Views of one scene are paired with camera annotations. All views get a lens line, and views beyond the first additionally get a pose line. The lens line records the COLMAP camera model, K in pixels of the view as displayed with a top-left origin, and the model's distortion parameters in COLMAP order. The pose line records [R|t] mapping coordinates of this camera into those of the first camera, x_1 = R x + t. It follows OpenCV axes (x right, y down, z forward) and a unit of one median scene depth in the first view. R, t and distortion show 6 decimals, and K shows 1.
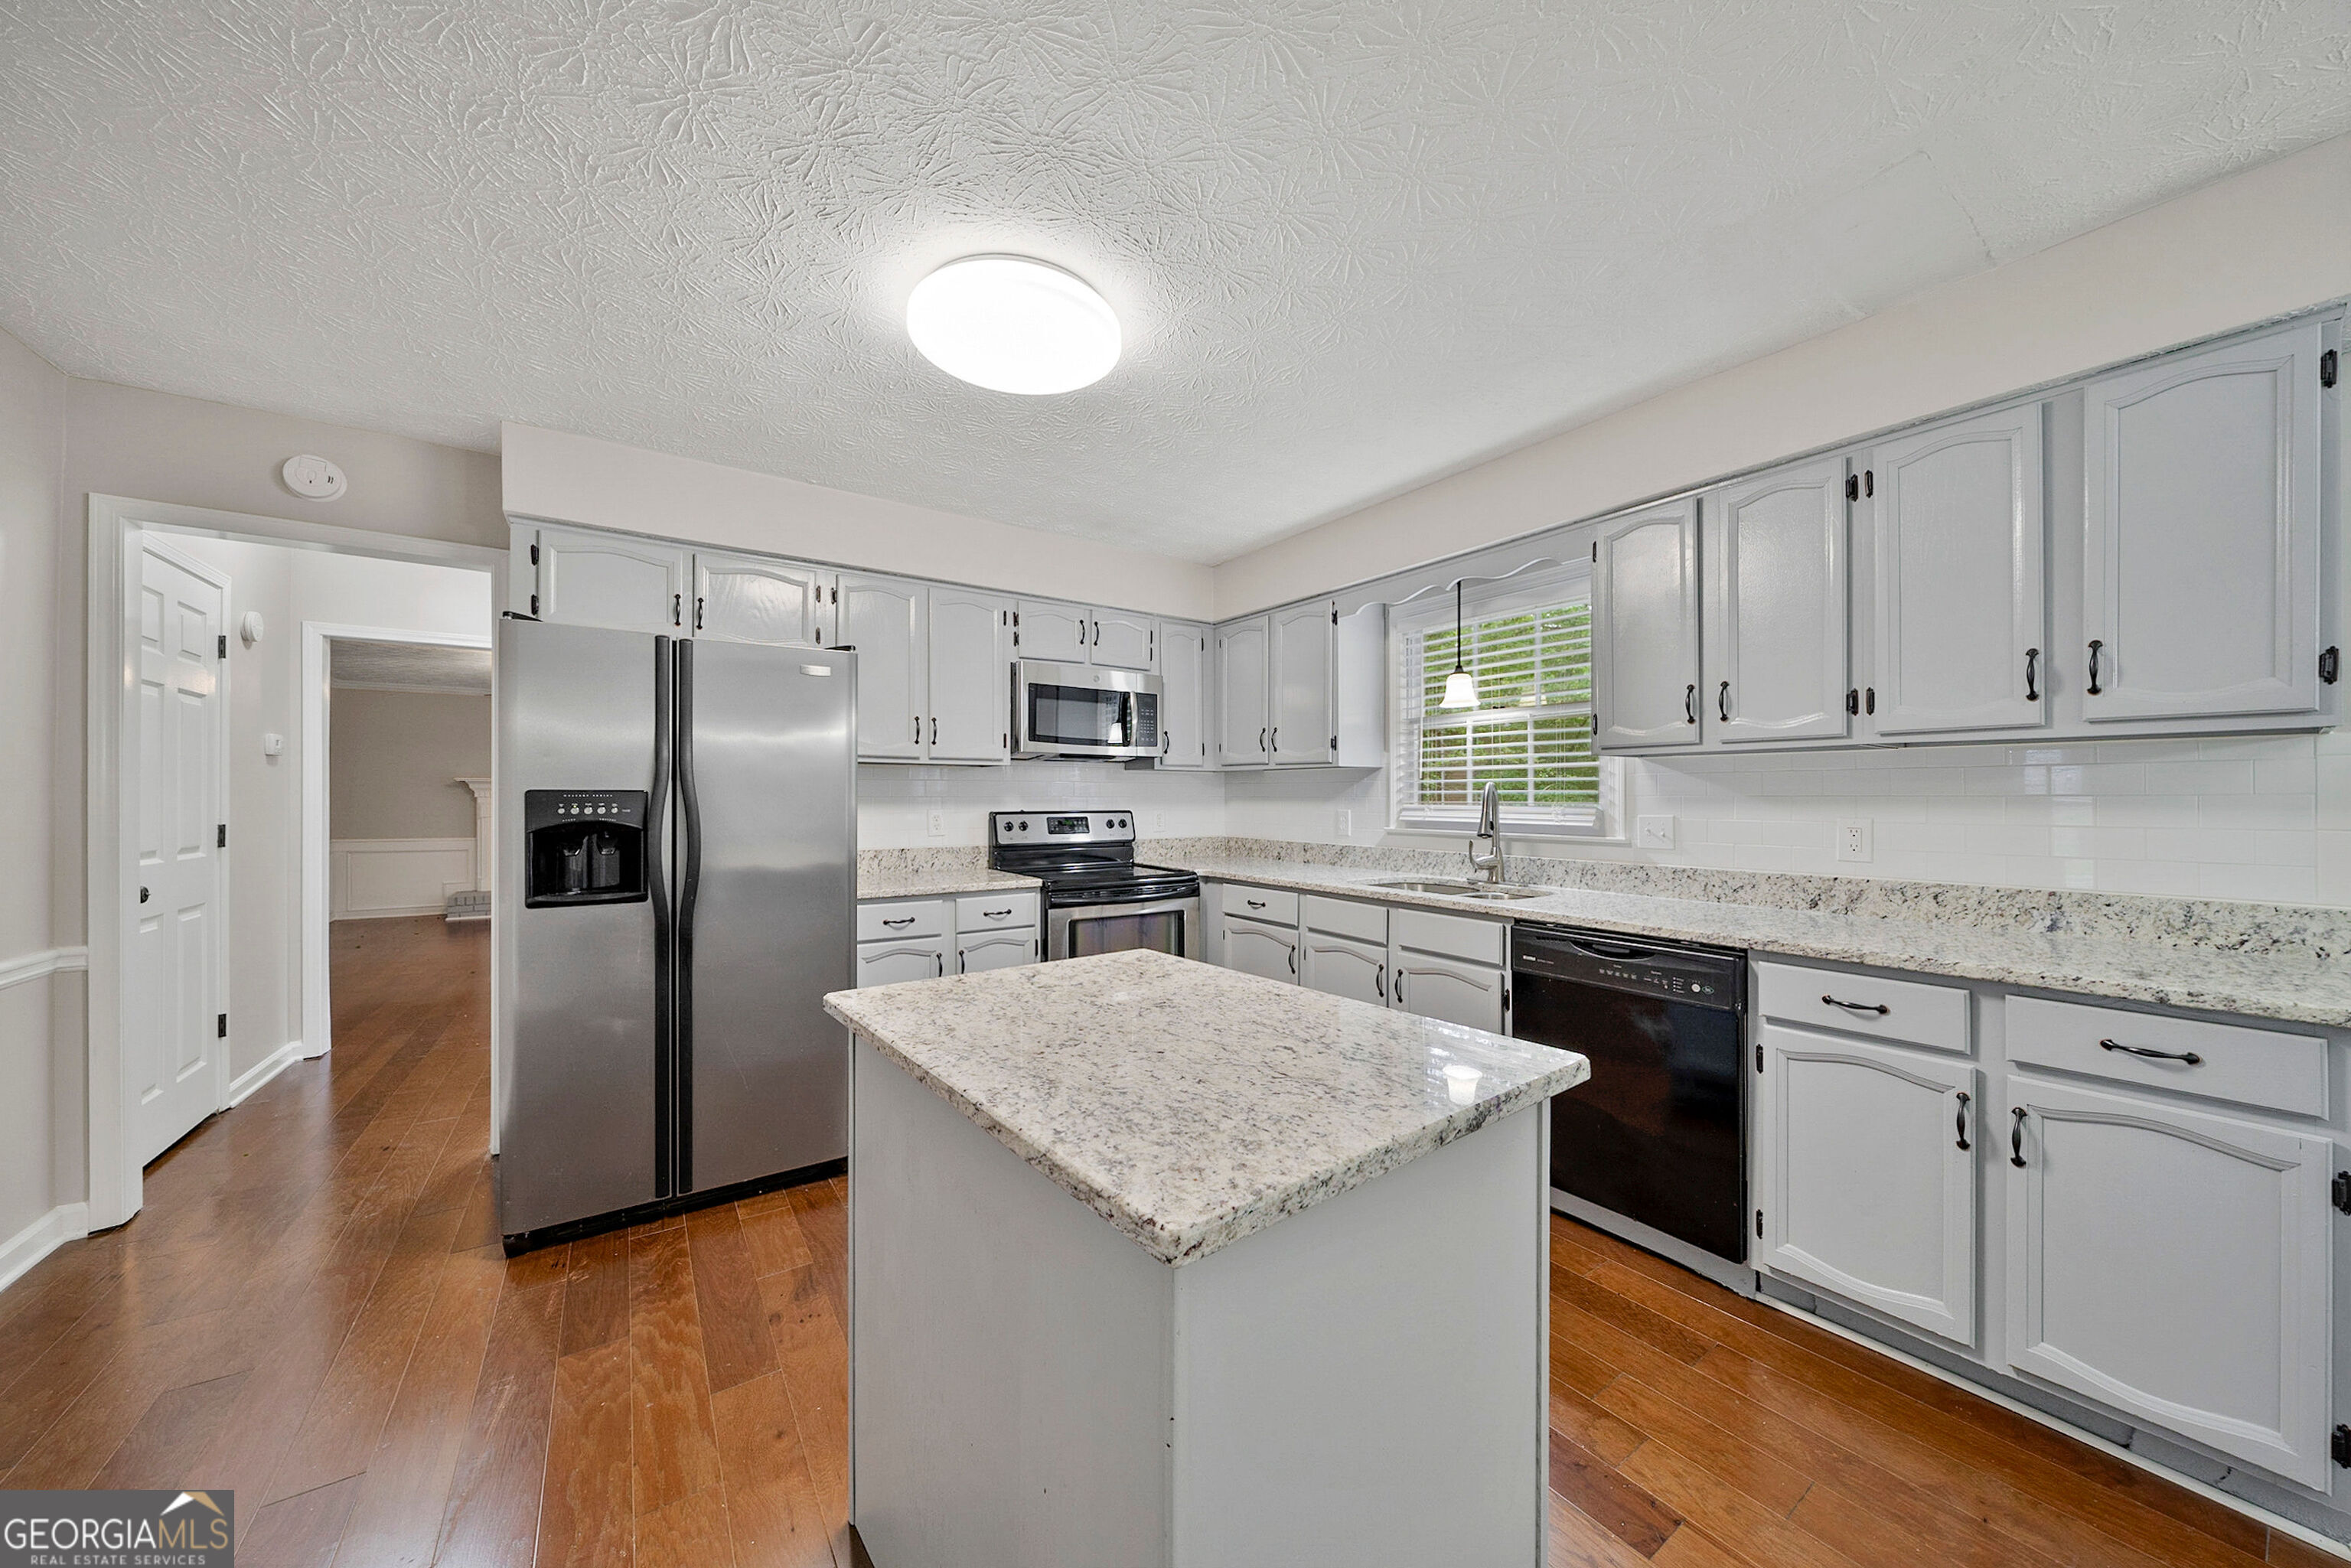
lens RADIAL K [[818.5, 0, 1170.9], [0, 818.5, 787.8], [0, 0, 1]] dist [0.000441, -0.000029]
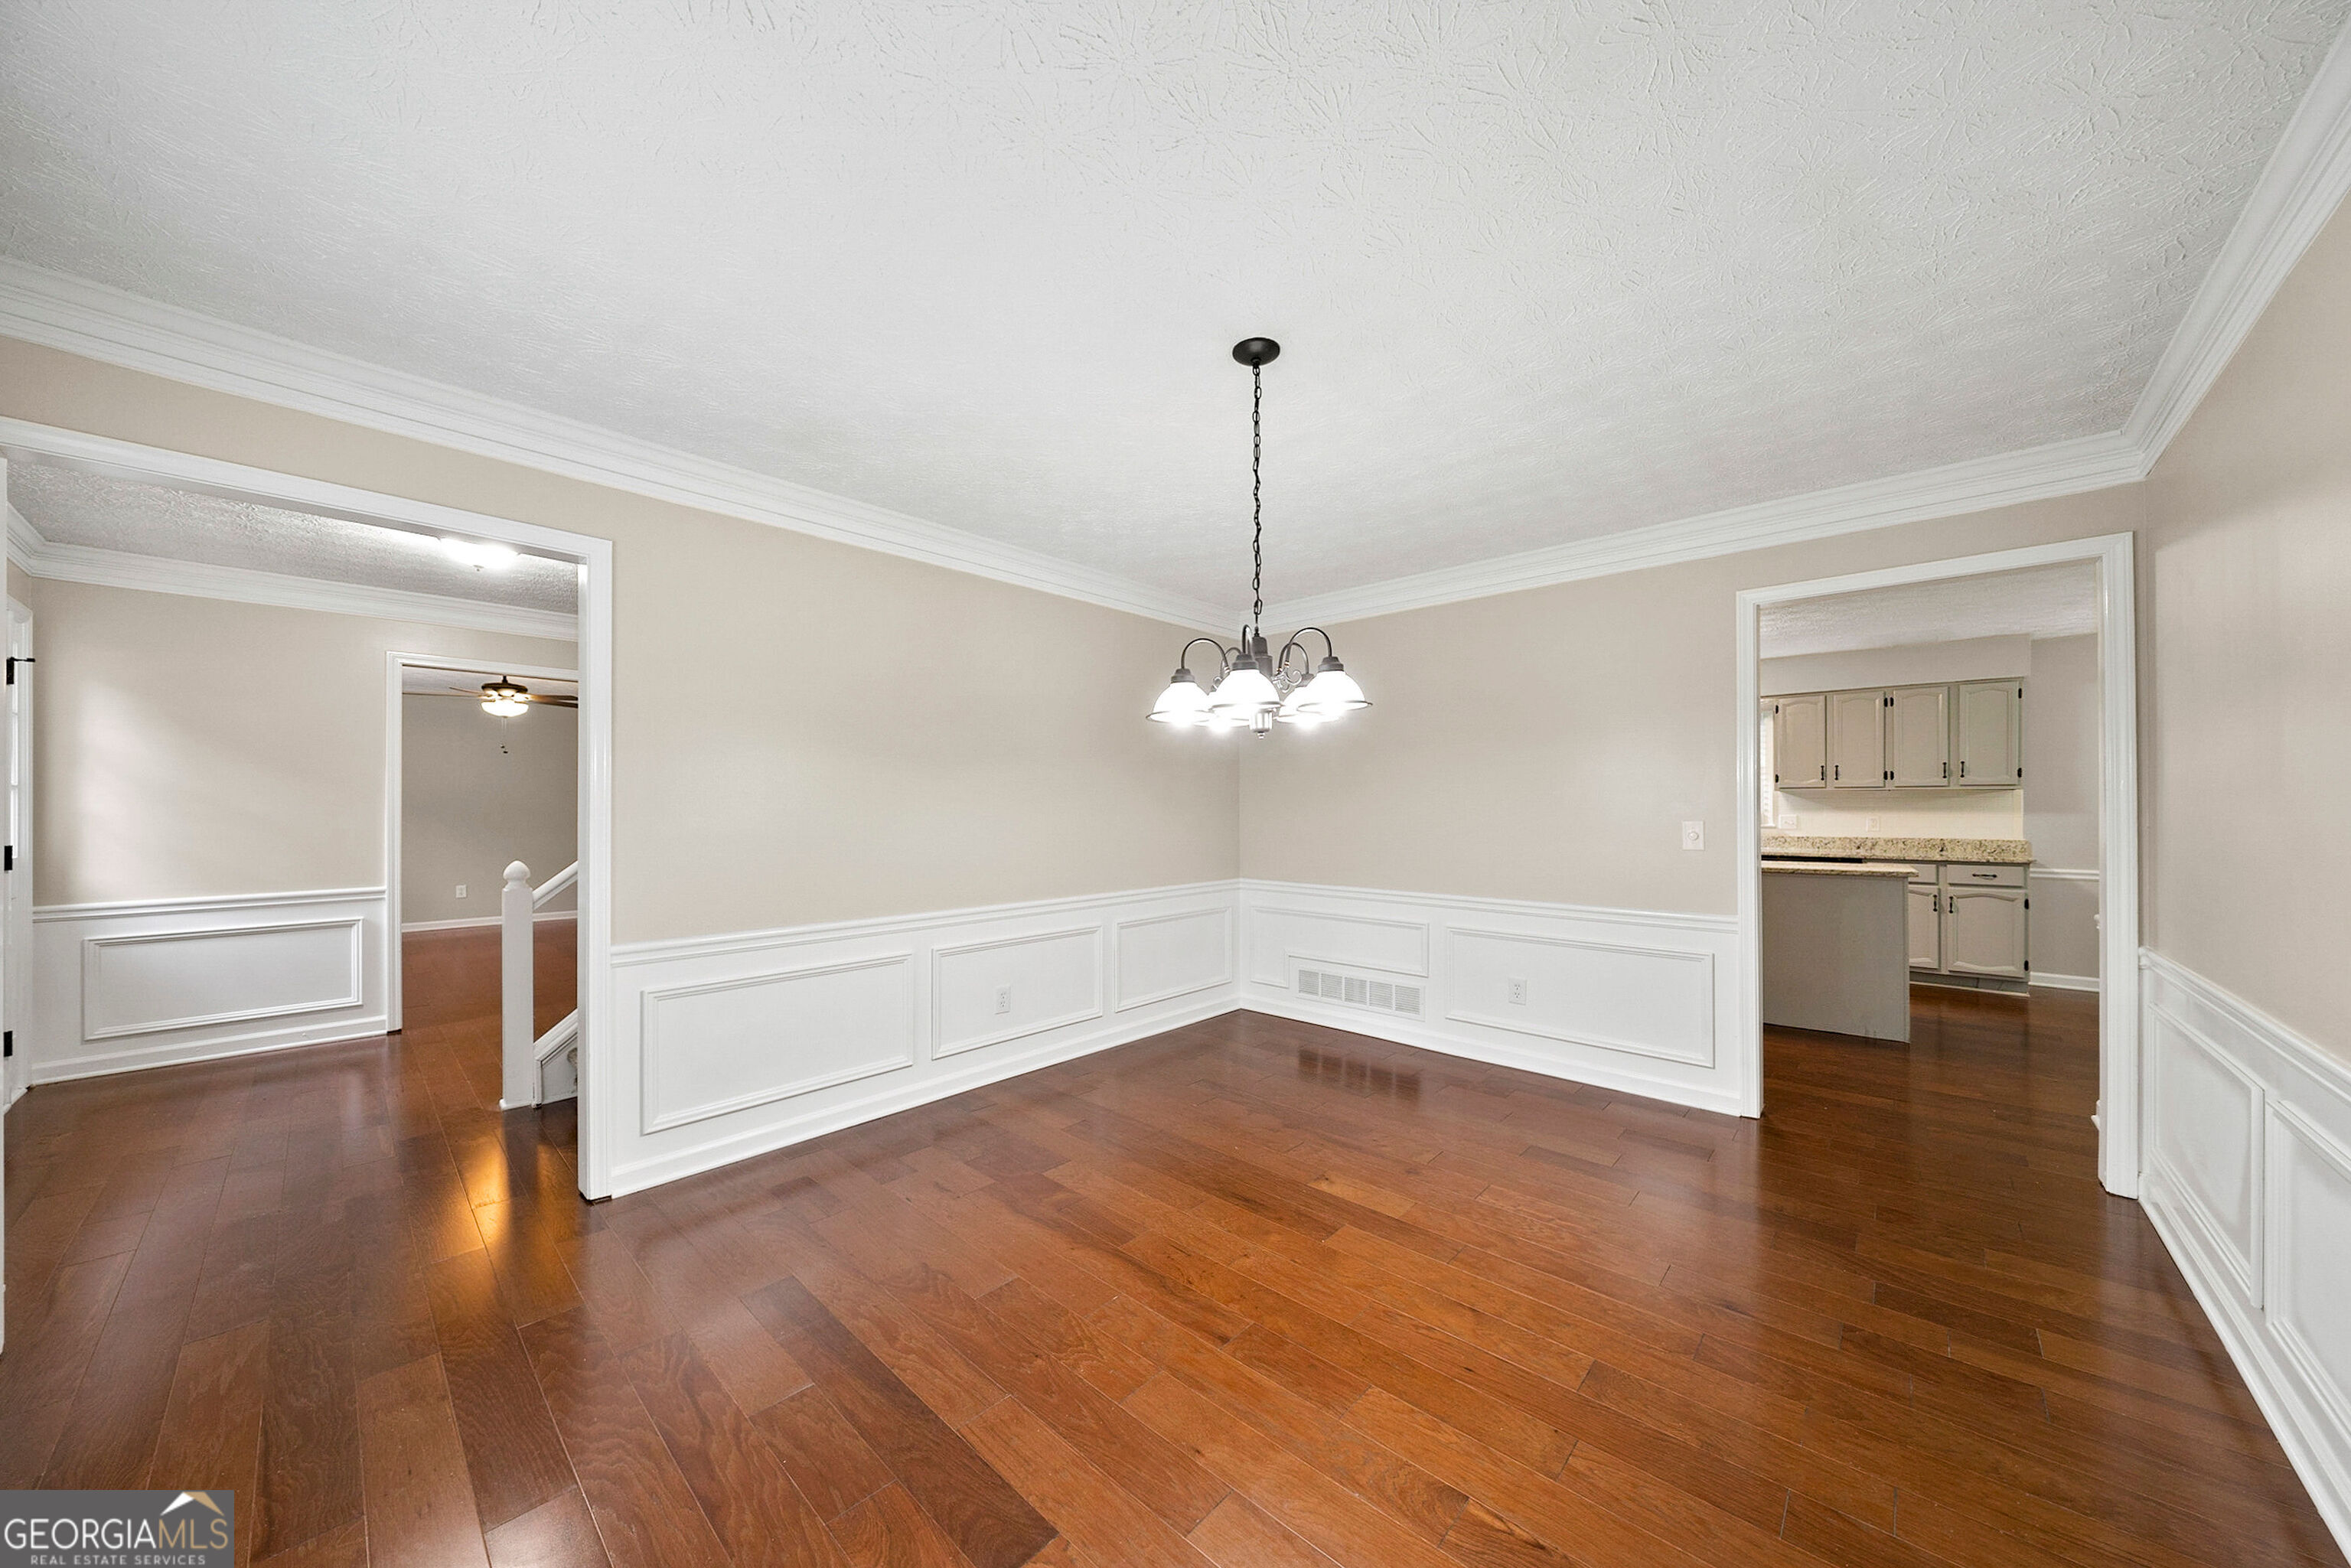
lens RADIAL K [[818.5, 0, 1178.7], [0, 818.5, 794.9], [0, 0, 1]] dist [0.000441, -0.000029]
pose [[0.977784, 0.003575, 0.209585, -2.658729], [-0.003174, 0.999992, -0.002249, -0.023756], [-0.209591, 0.001534, 0.977788, -1.573812]]
